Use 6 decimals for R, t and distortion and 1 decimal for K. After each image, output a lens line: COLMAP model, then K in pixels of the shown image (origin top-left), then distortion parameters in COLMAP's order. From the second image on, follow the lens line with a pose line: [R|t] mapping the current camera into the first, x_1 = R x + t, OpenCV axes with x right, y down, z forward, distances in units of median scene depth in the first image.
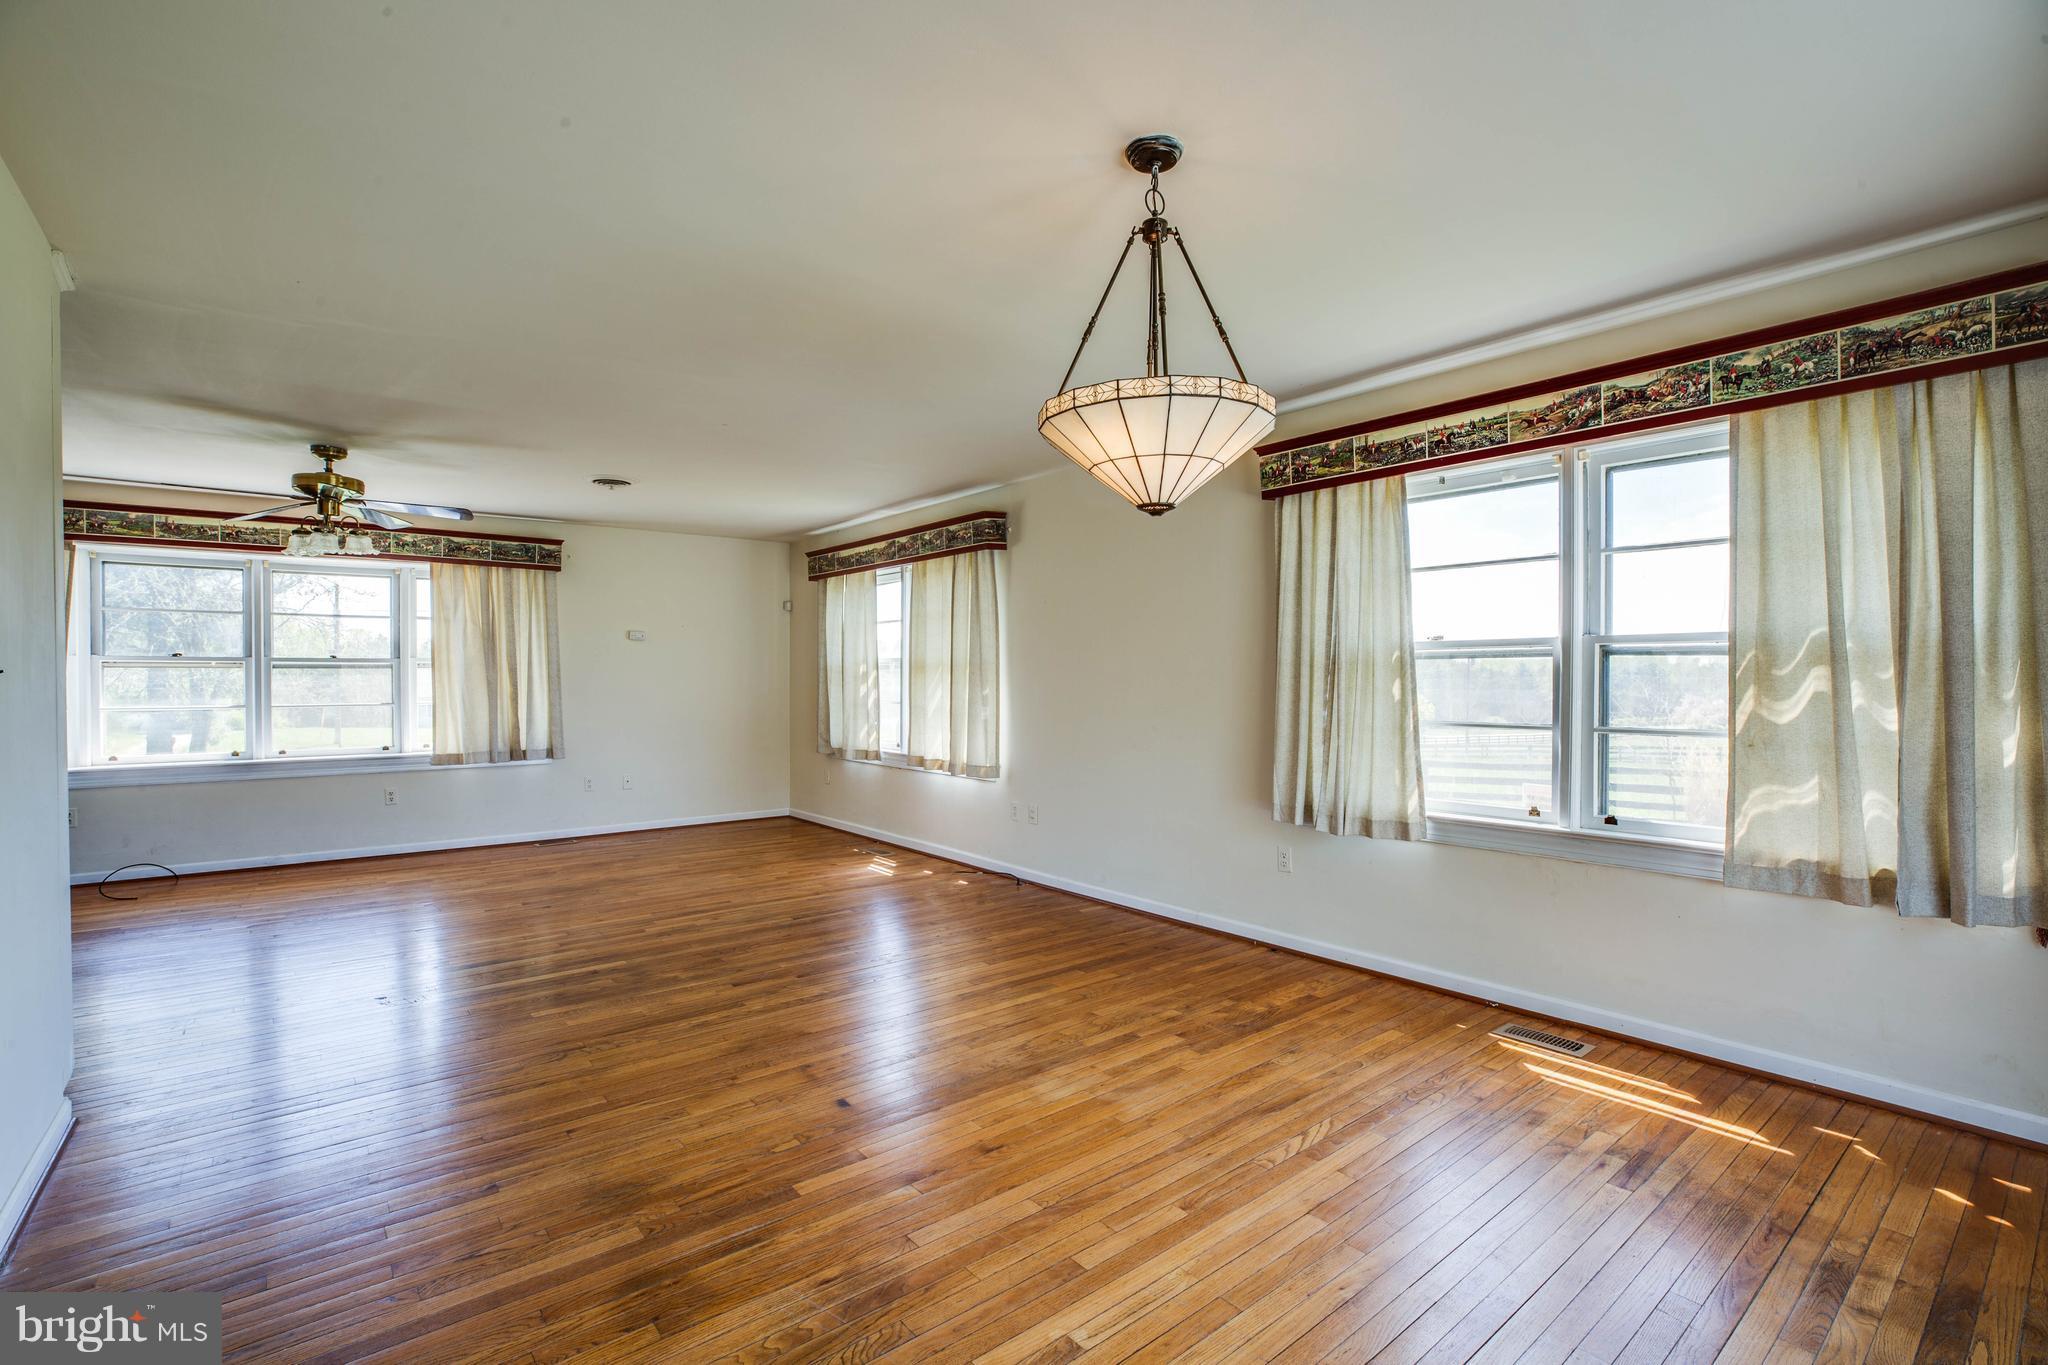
lens RADIAL K [[930.9, 0, 1016.1], [0, 930.9, 683.0], [0, 0, 1]] dist [-0.035796, 0.006076]
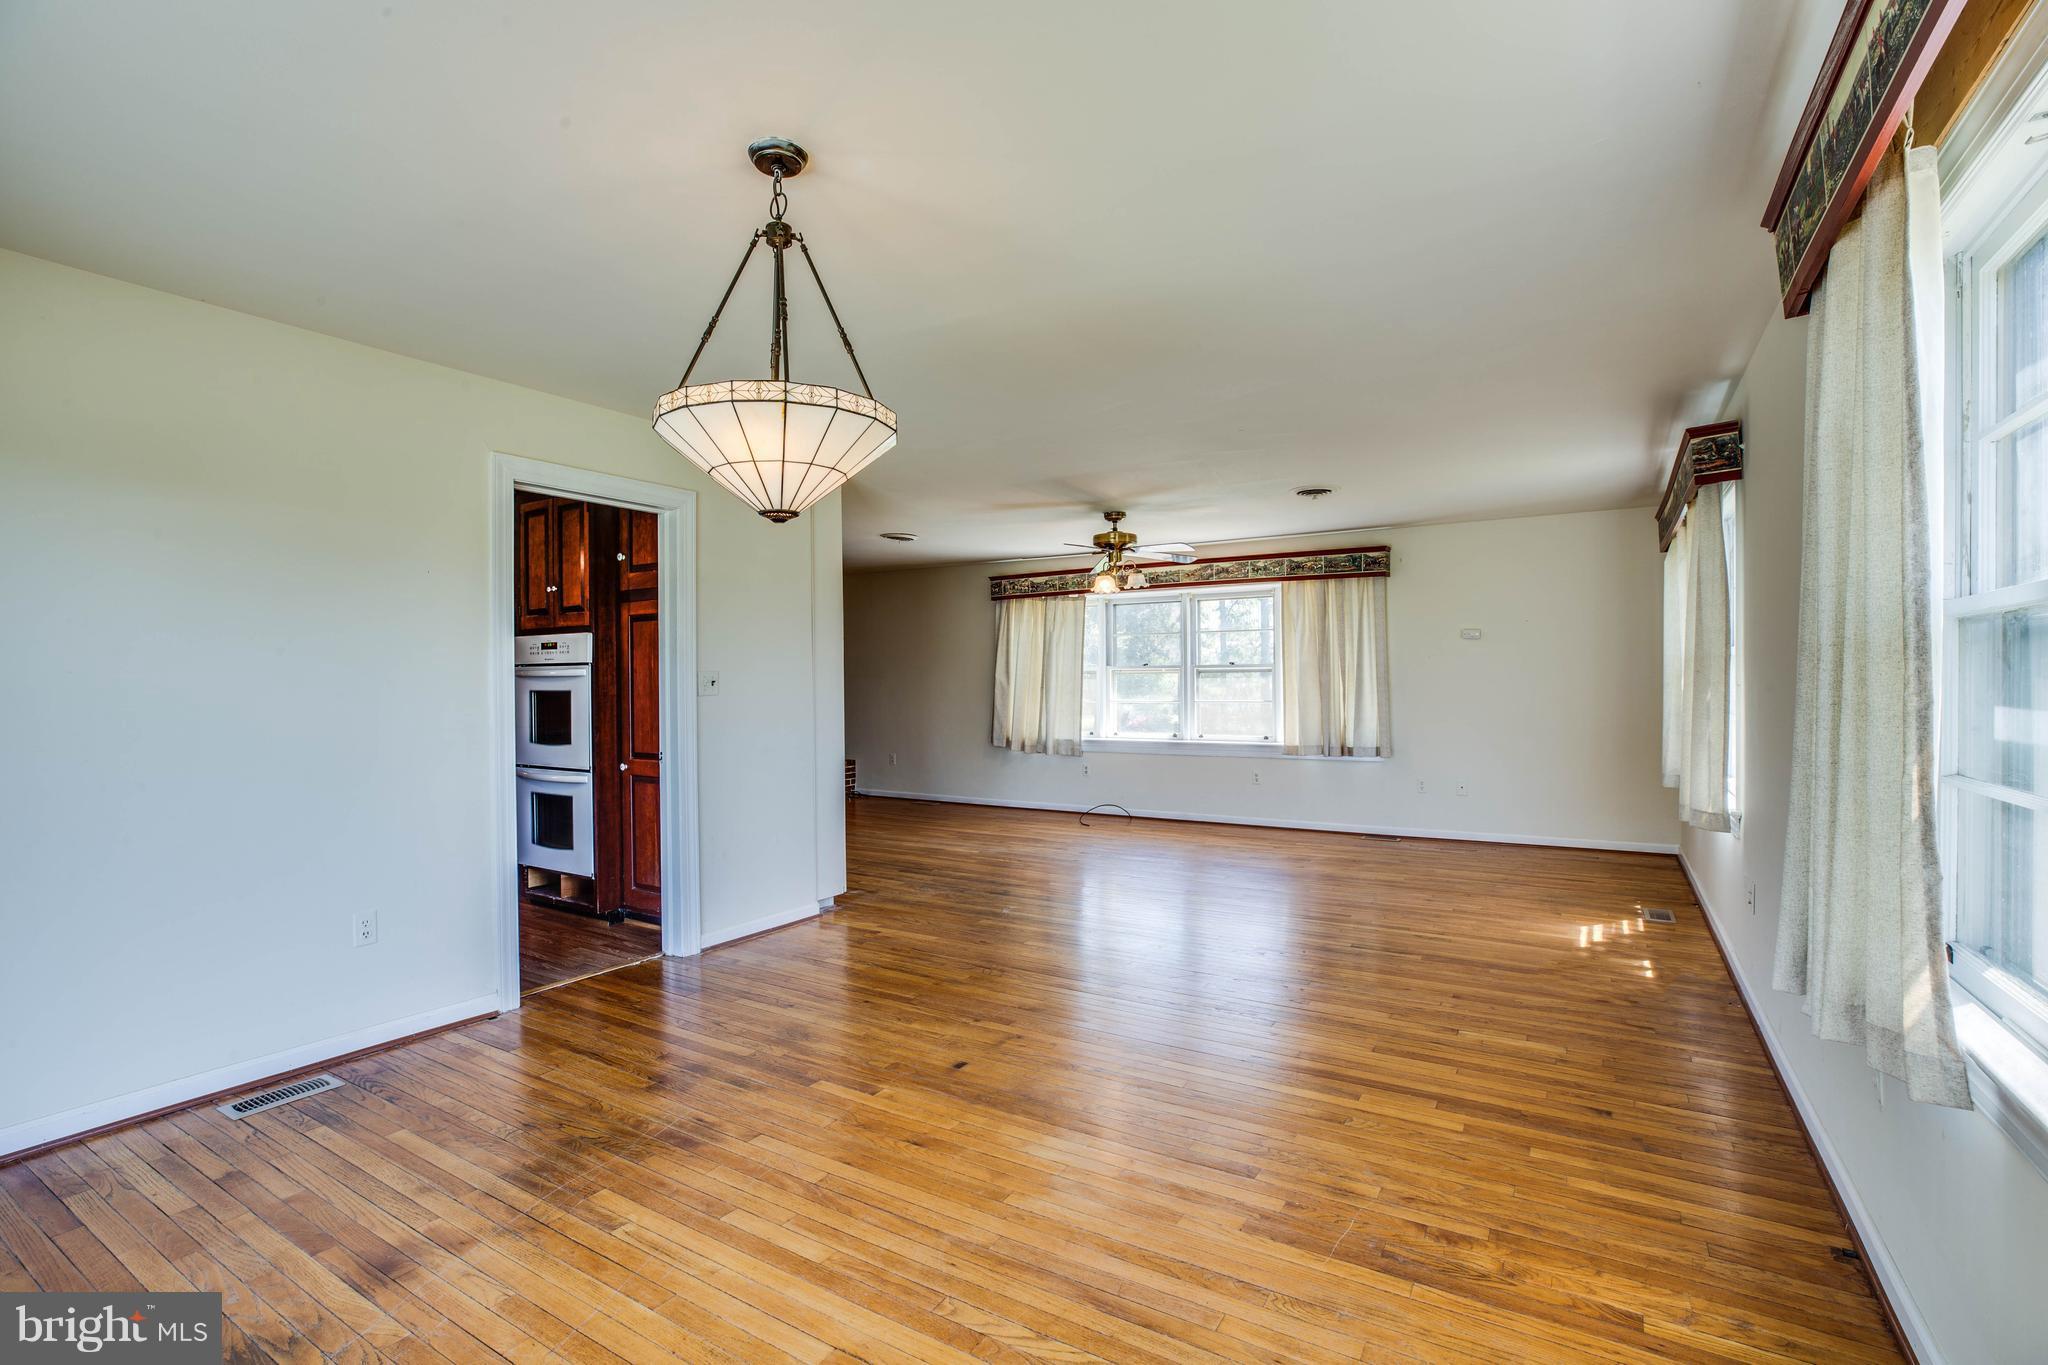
lens RADIAL K [[930.9, 0, 1014.2], [0, 930.9, 683.6], [0, 0, 1]] dist [-0.035796, 0.006076]
pose [[0.335605, 0.000954, -0.942002, 0.387177], [0.001049, 0.999998, 0.001387, -0.003511], [0.942002, -0.001454, 0.335603, 0.298813]]
